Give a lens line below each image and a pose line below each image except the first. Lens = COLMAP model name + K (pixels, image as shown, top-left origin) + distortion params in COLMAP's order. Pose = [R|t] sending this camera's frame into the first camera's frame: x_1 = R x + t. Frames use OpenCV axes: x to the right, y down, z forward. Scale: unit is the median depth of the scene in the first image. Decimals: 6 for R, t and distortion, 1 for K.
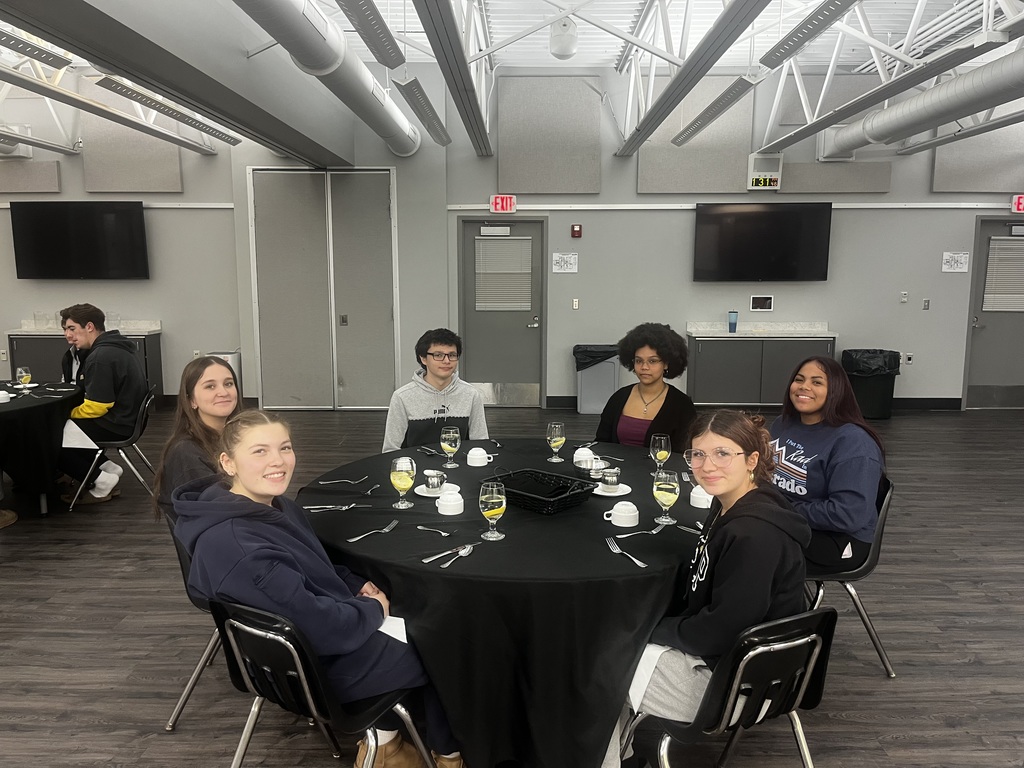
lens RADIAL K [[777.5, 0, 509.8], [0, 777.5, 379.8], [0, 0, 1]] dist [0.077963, -0.109367]
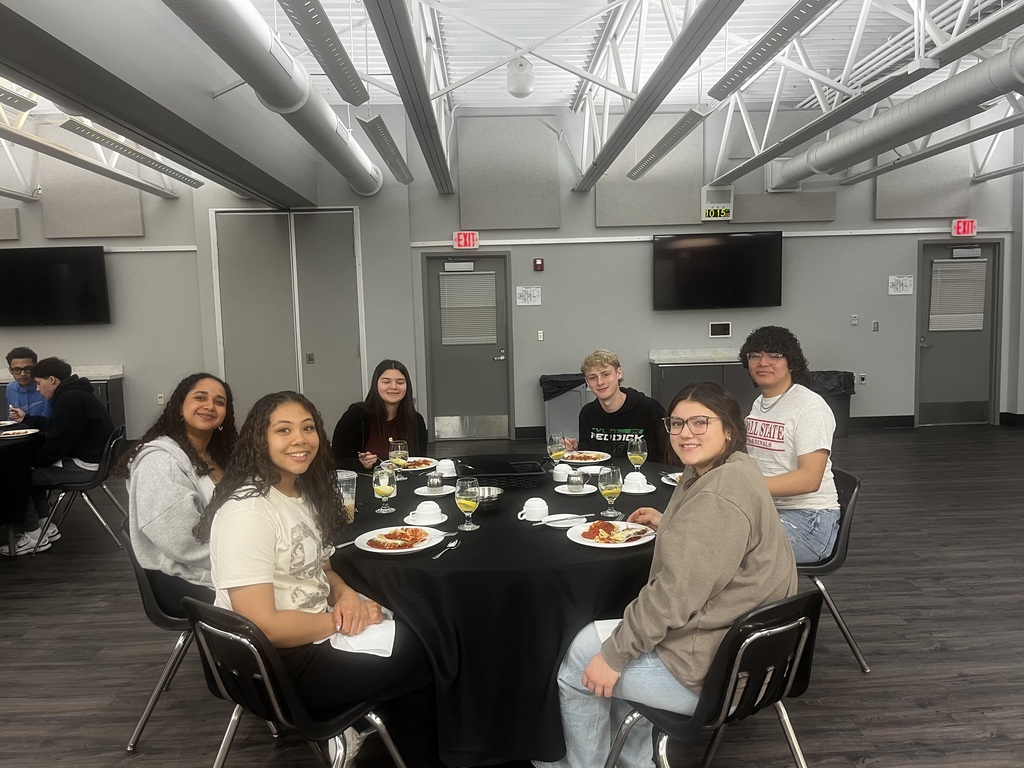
lens RADIAL K [[774.3, 0, 512.0], [0, 774.3, 384.0], [0, 0, 1]] dist [0.074074, -0.102889]
pose [[0.998303, -0.032718, 0.048172, -0.004193], [0.034829, 0.998440, -0.043648, 0.010543], [-0.046669, 0.045251, 0.997885, -0.007551]]
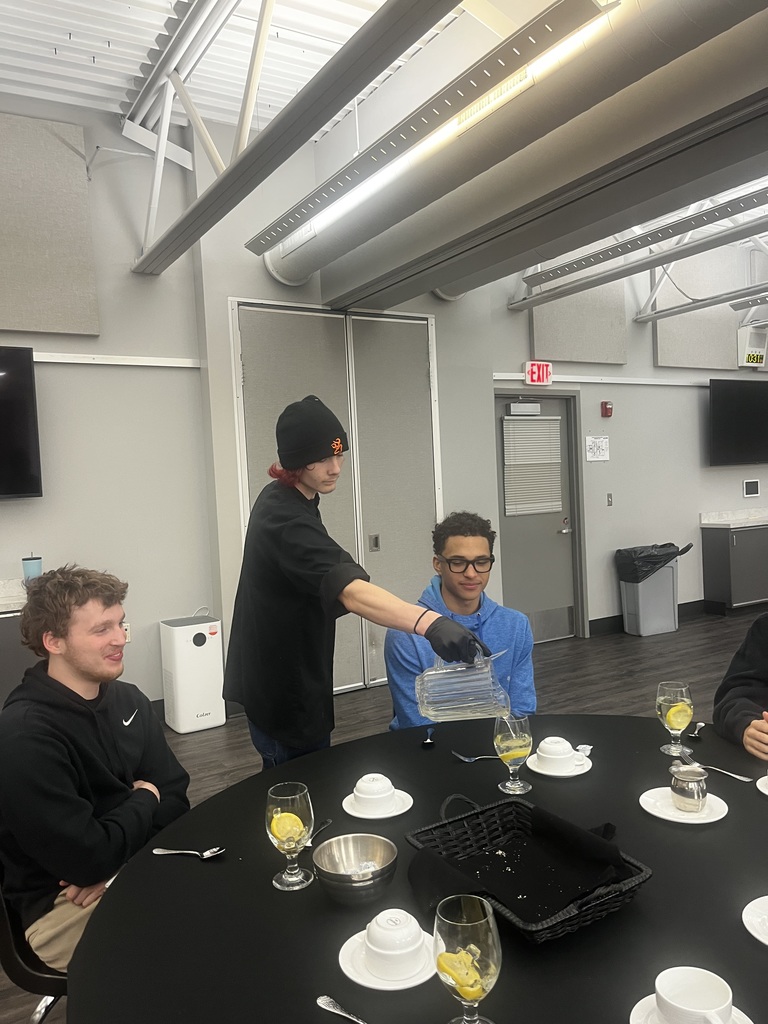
lens RADIAL K [[777.5, 0, 384.0], [0, 777.5, 512.0], [0, 0, 1]] dist [0.077963, -0.109367]
pose [[0.848198, -0.061950, 0.526044, -0.639939], [0.116690, 0.990592, -0.071494, -0.065345], [-0.516666, 0.122025, 0.847447, 0.532435]]
